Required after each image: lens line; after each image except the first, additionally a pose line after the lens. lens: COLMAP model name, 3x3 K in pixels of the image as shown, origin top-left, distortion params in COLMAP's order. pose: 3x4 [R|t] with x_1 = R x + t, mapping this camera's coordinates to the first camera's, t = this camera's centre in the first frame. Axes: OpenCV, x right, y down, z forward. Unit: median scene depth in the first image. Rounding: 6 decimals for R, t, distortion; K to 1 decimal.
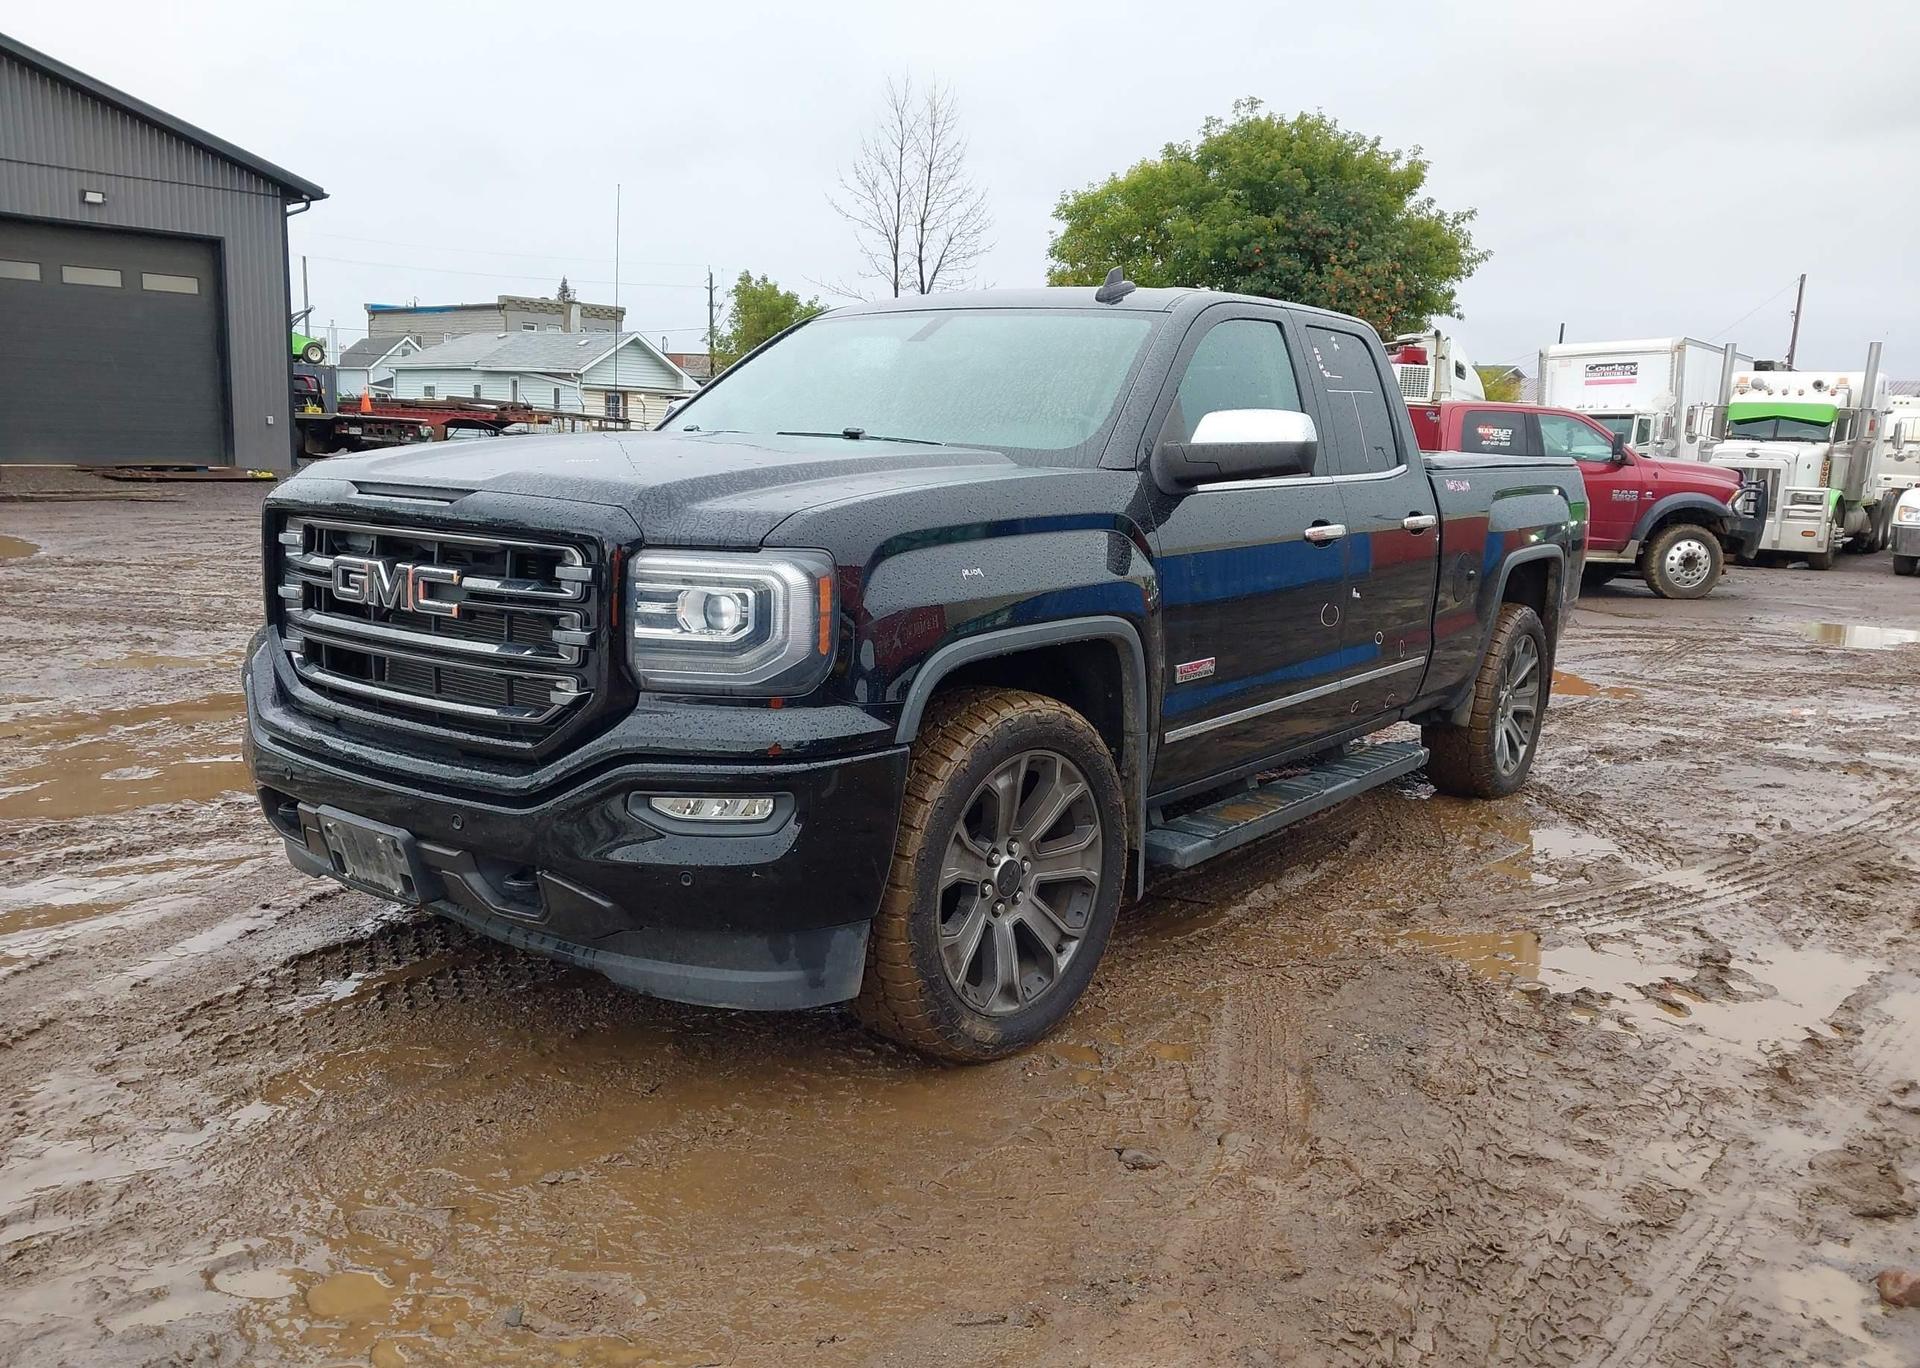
lens RADIAL K [[1509.5, 0, 960.0], [0, 1509.5, 684.0], [0, 0, 1]] dist [0.030278, -0.018247]
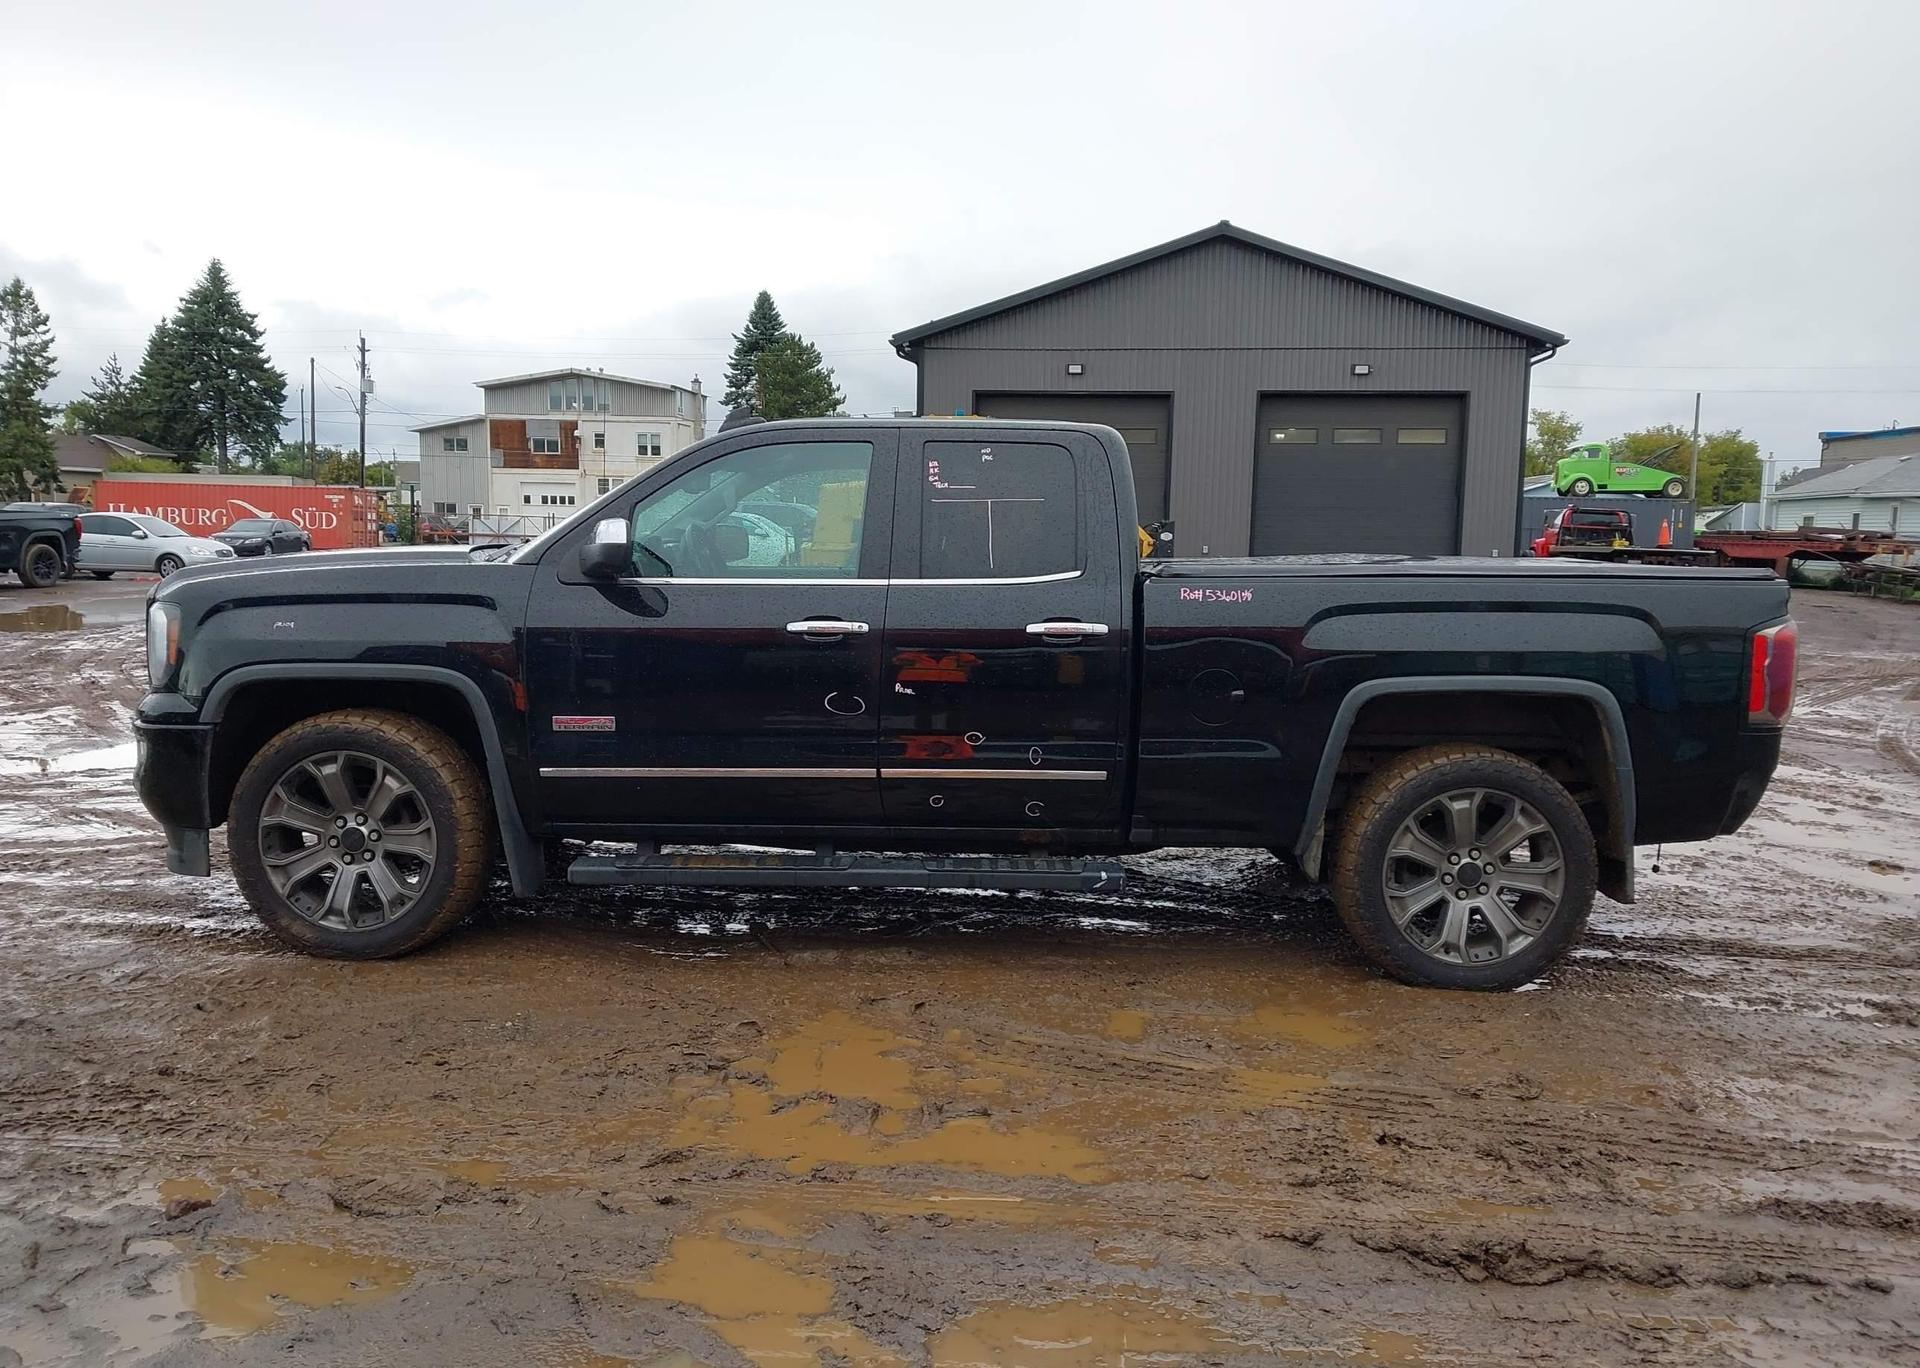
lens RADIAL K [[1507.1, 0, 956.9], [0, 1507.1, 693.8], [0, 0, 1]] dist [0.030314, -0.027924]
pose [[0.594589, 0.062436, -0.801602, 1.085680], [-0.128329, 0.991569, -0.017956, -0.041613], [0.793722, 0.113545, 0.597589, 0.399865]]
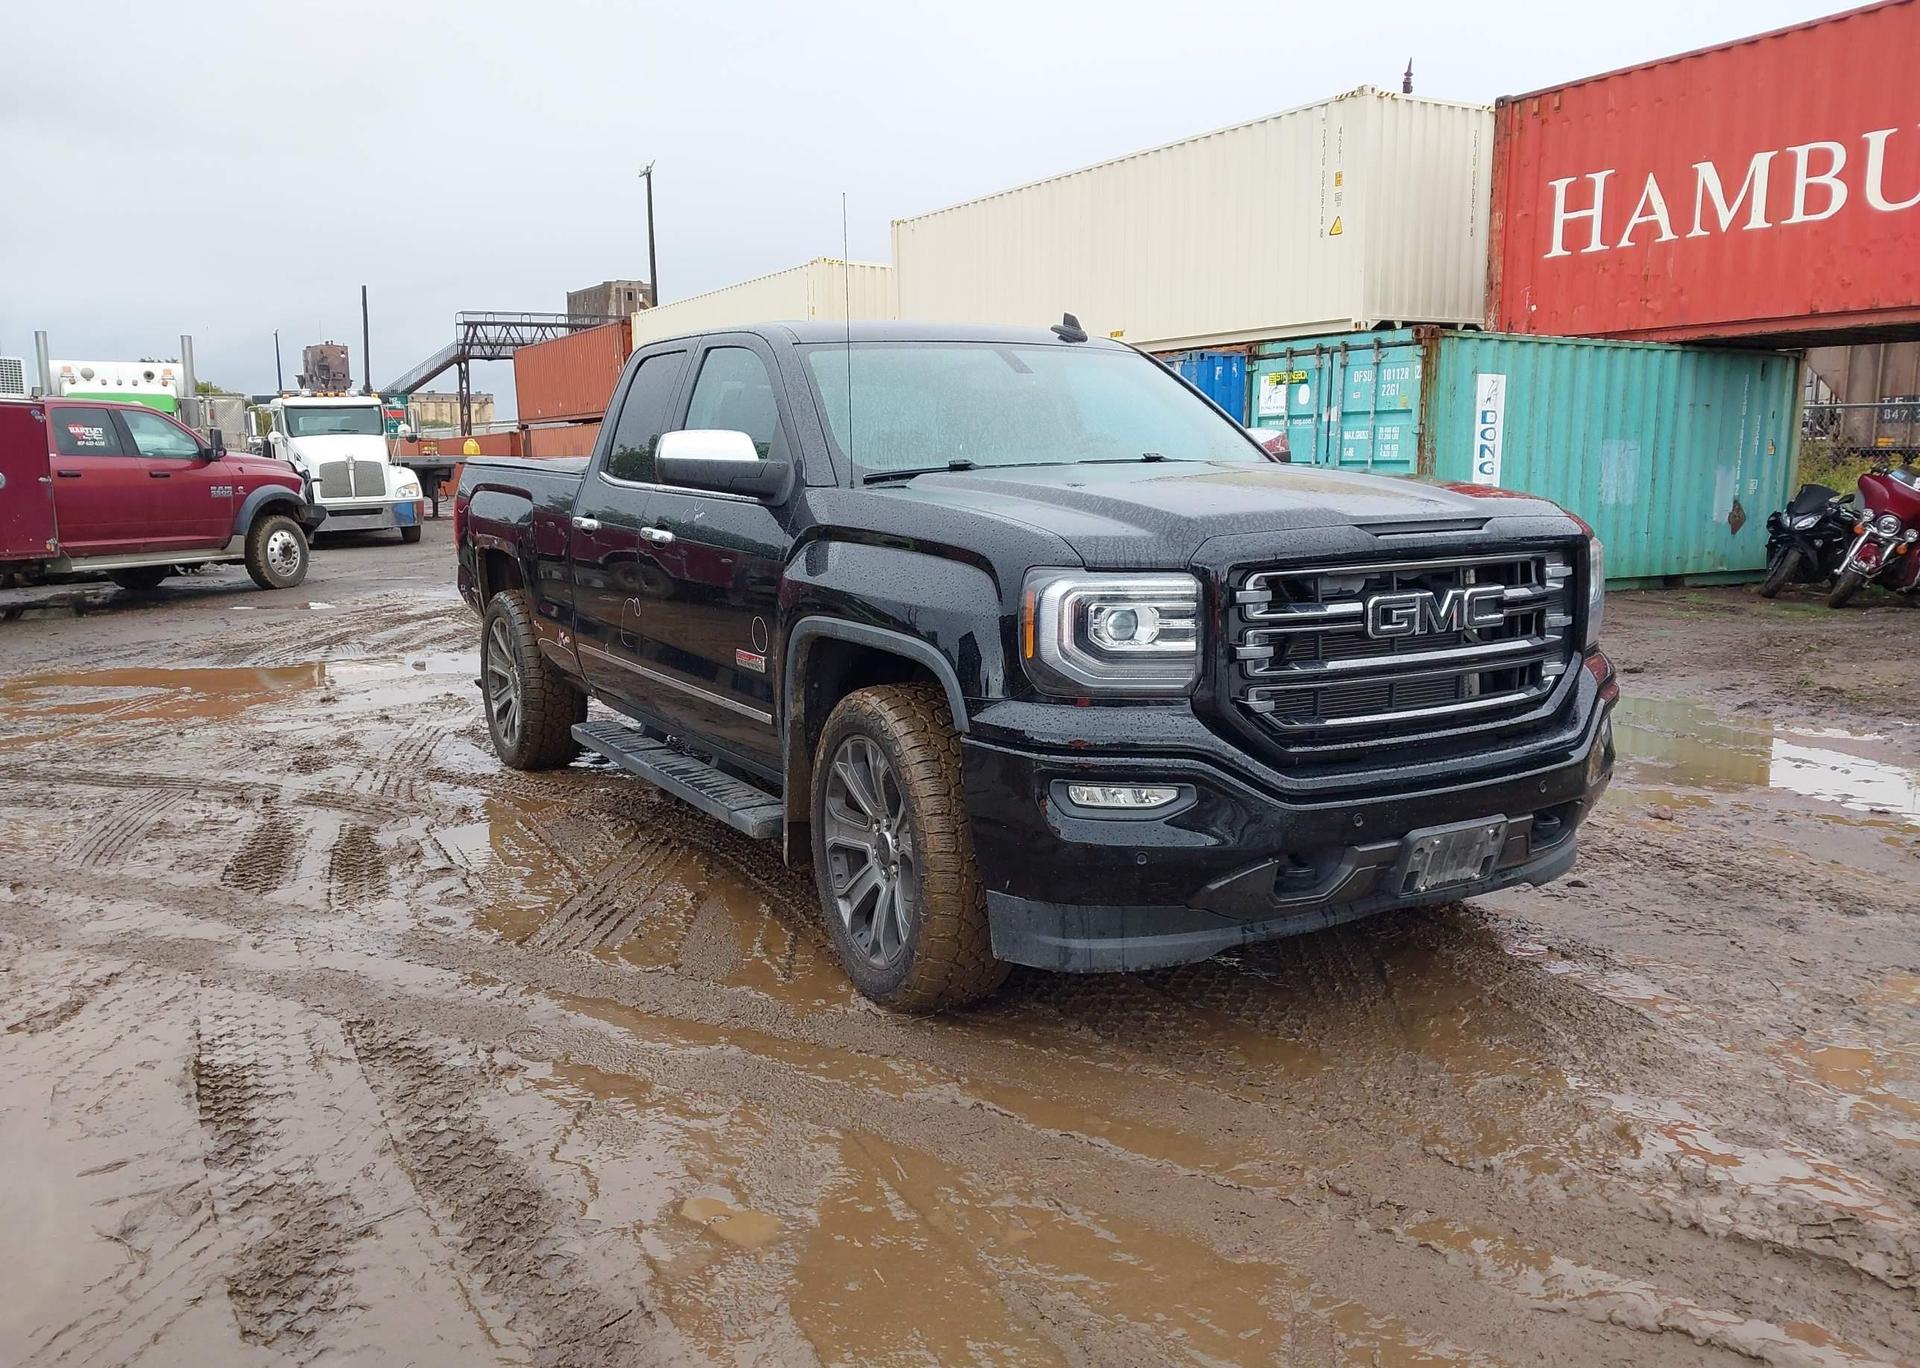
lens RADIAL K [[1506.9, 0, 953.9], [0, 1506.9, 693.3], [0, 0, 1]] dist [0.020991, -0.000986]
pose [[0.391678, -0.186643, 0.900973, -0.979425], [0.170797, 0.976940, 0.128129, -0.134482], [-0.904111, 0.103698, 0.414524, 0.561090]]
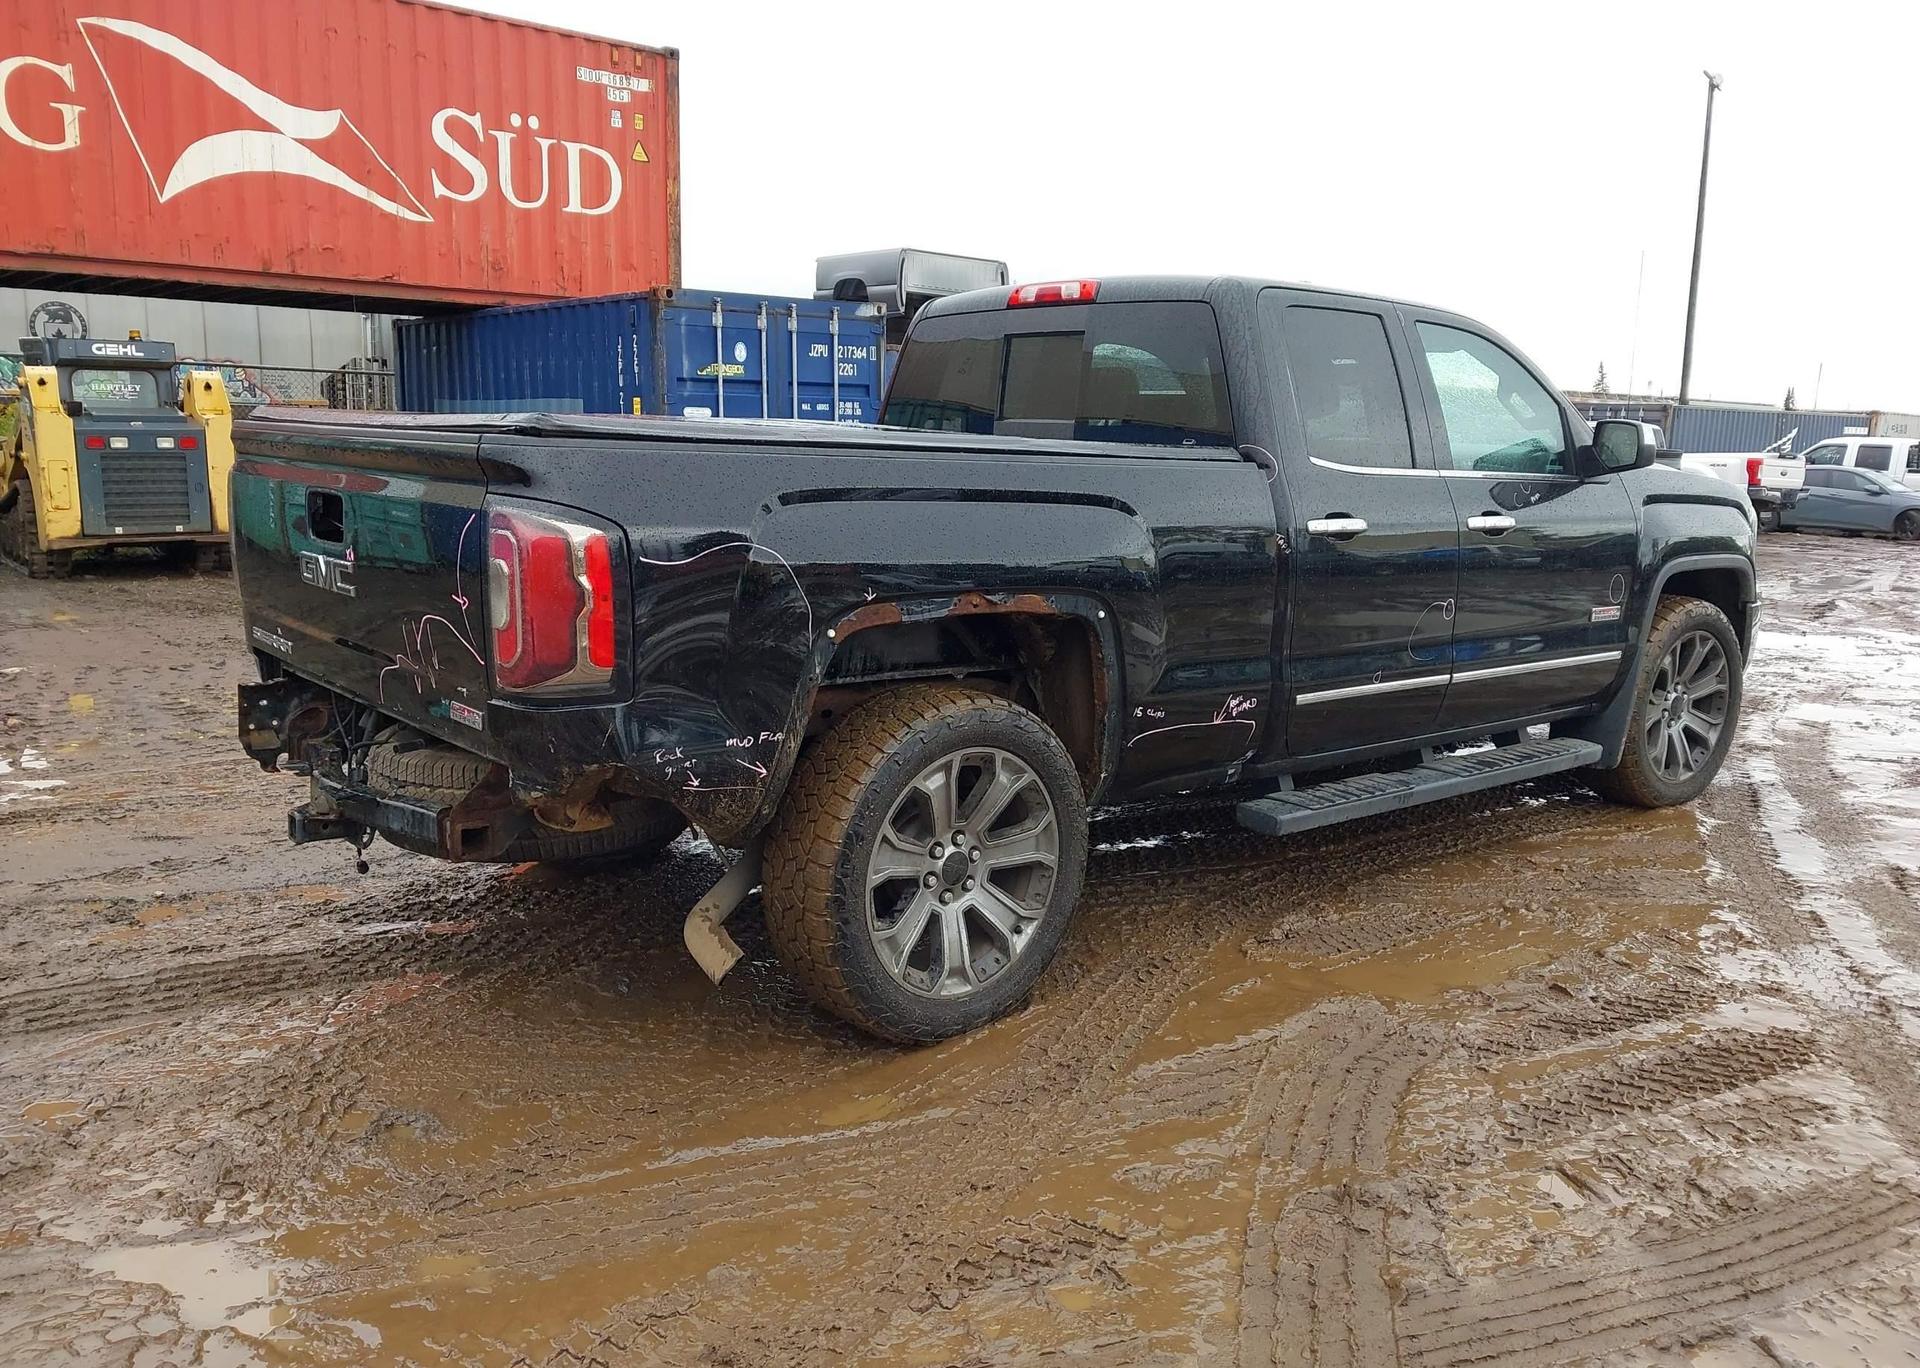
lens RADIAL K [[1496.4, 0, 966.3], [0, 1496.4, 690.8], [0, 0, 1]] dist [0.048146, -0.051270]
pose [[-0.971311, -0.104892, 0.213432, 0.004769], [-0.028371, 0.942174, 0.333920, -0.358226], [-0.236115, 0.318284, -0.918120, 2.177328]]
